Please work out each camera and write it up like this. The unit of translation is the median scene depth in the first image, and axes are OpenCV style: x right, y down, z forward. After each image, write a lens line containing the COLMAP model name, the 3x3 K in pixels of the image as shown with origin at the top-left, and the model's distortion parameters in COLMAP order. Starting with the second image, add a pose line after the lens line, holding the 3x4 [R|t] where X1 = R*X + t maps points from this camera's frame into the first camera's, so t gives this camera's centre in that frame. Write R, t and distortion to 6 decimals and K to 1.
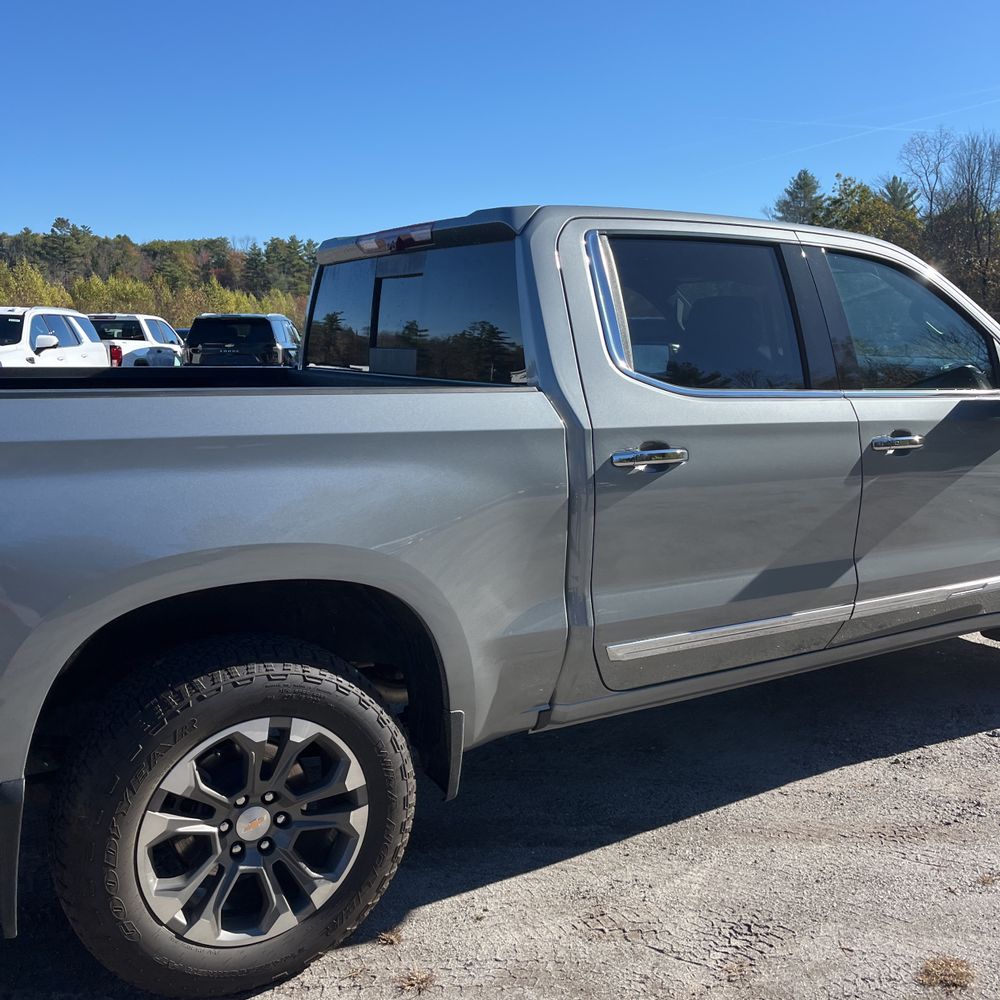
lens RADIAL K [[1012.5, 0, 502.5], [0, 1012.5, 504.6], [0, 0, 1]] dist [0.028826, -0.017127]
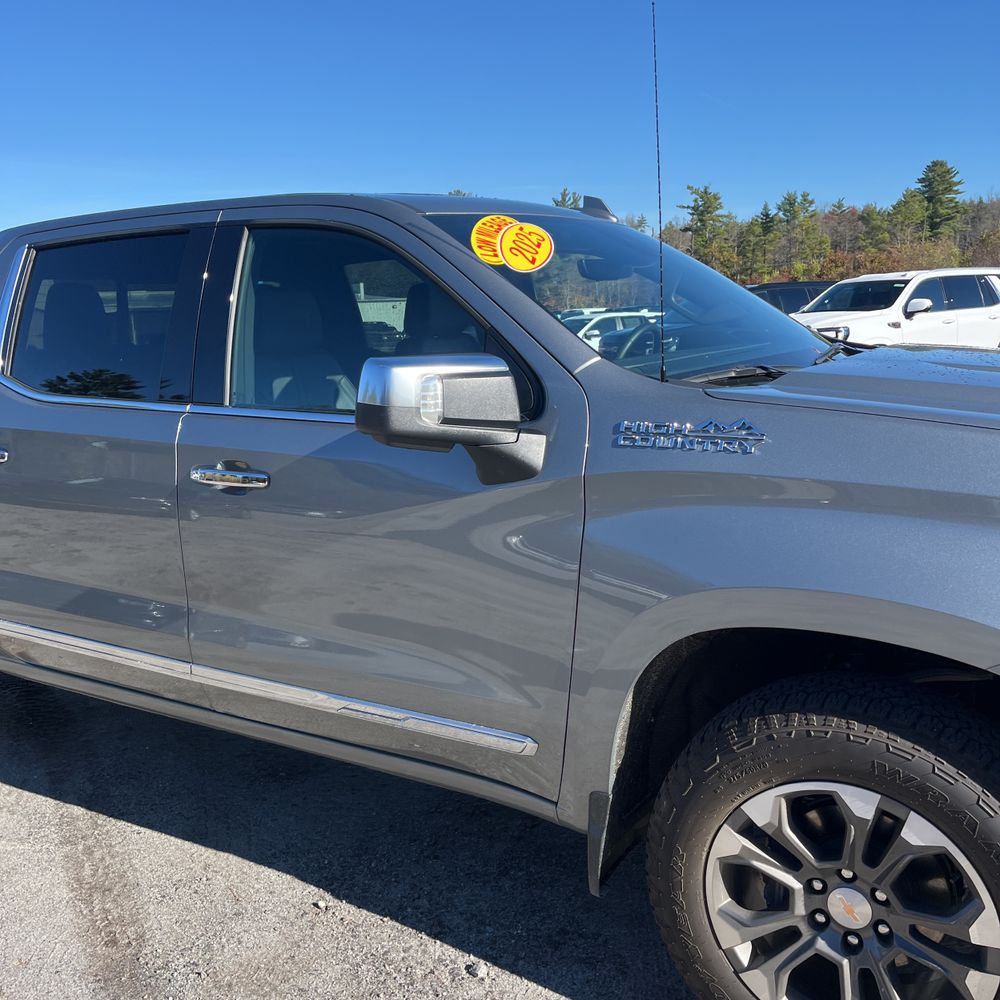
lens RADIAL K [[1012.5, 0, 502.5], [0, 1012.5, 504.6], [0, 0, 1]] dist [0.028826, -0.017127]
pose [[0.446820, 0.144650, -0.882852, 0.234885], [-0.104847, 0.988508, 0.108897, -0.029503], [0.888459, 0.043908, 0.456851, 0.170835]]
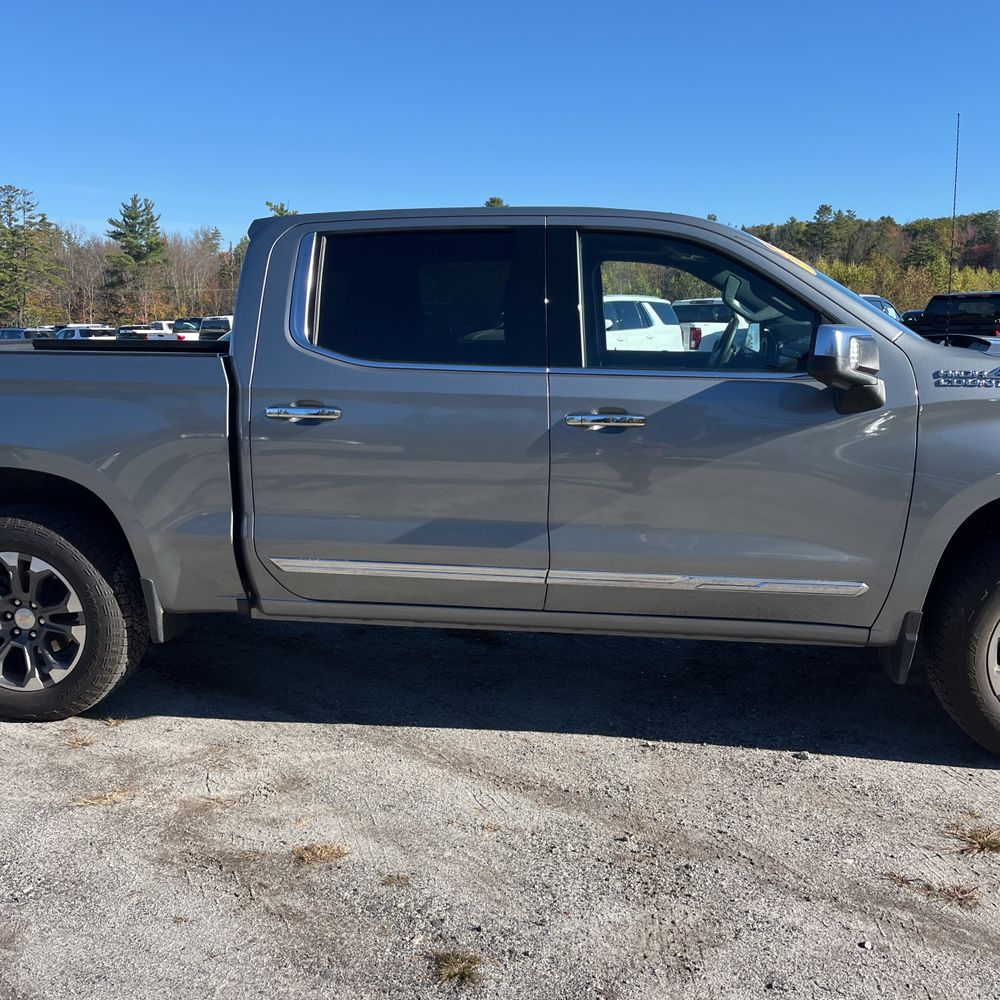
lens RADIAL K [[1021.9, 0, 497.9], [0, 1021.9, 500.3], [0, 0, 1]] dist [0.012977, 0.010408]
pose [[0.761610, 0.103332, -0.639745, 0.195432], [-0.096160, 0.994297, 0.046121, -0.003318], [0.640862, 0.026392, 0.767202, 0.031801]]
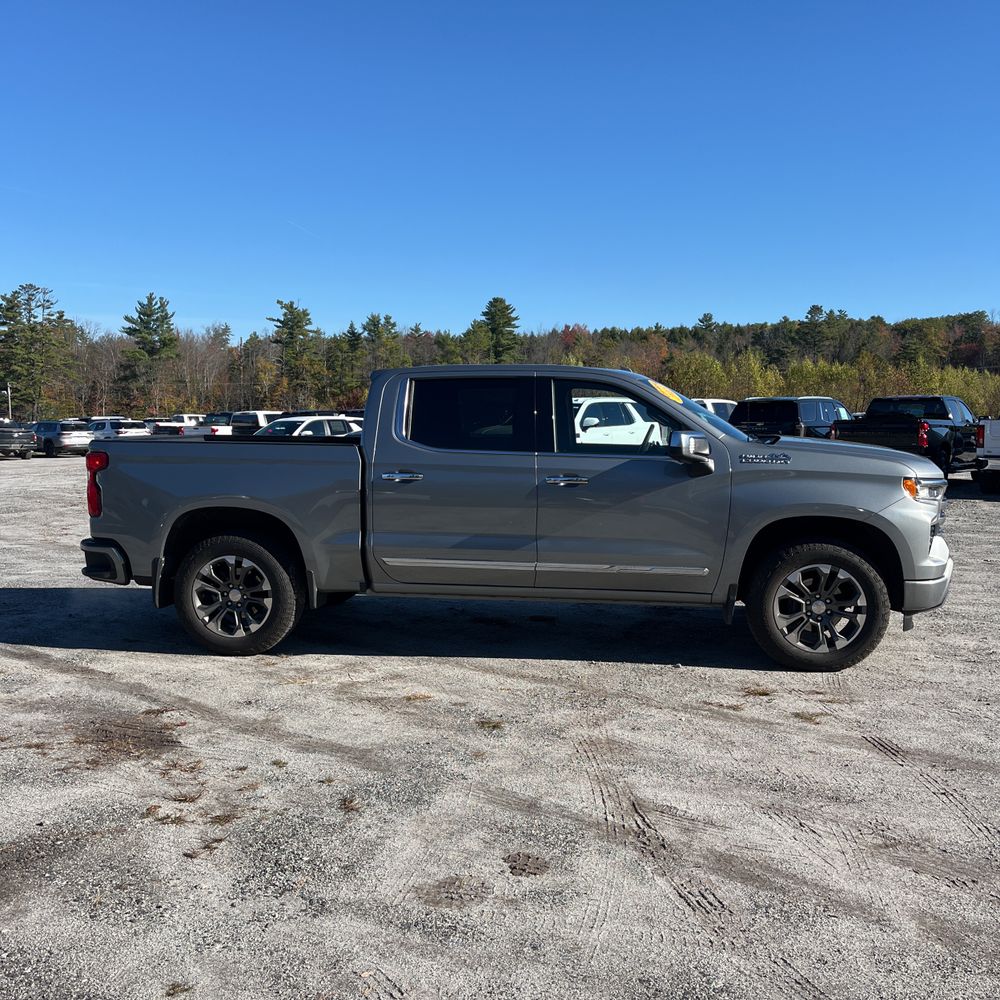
lens RADIAL K [[1021.0, 0, 508.4], [0, 1021.0, 486.7], [0, 0, 1]] dist [0.014214, 0.017912]
pose [[0.767070, 0.039996, -0.640316, 0.306946], [-0.099174, 0.993450, -0.056753, 0.014345], [0.633852, 0.107037, 0.766012, -0.103644]]
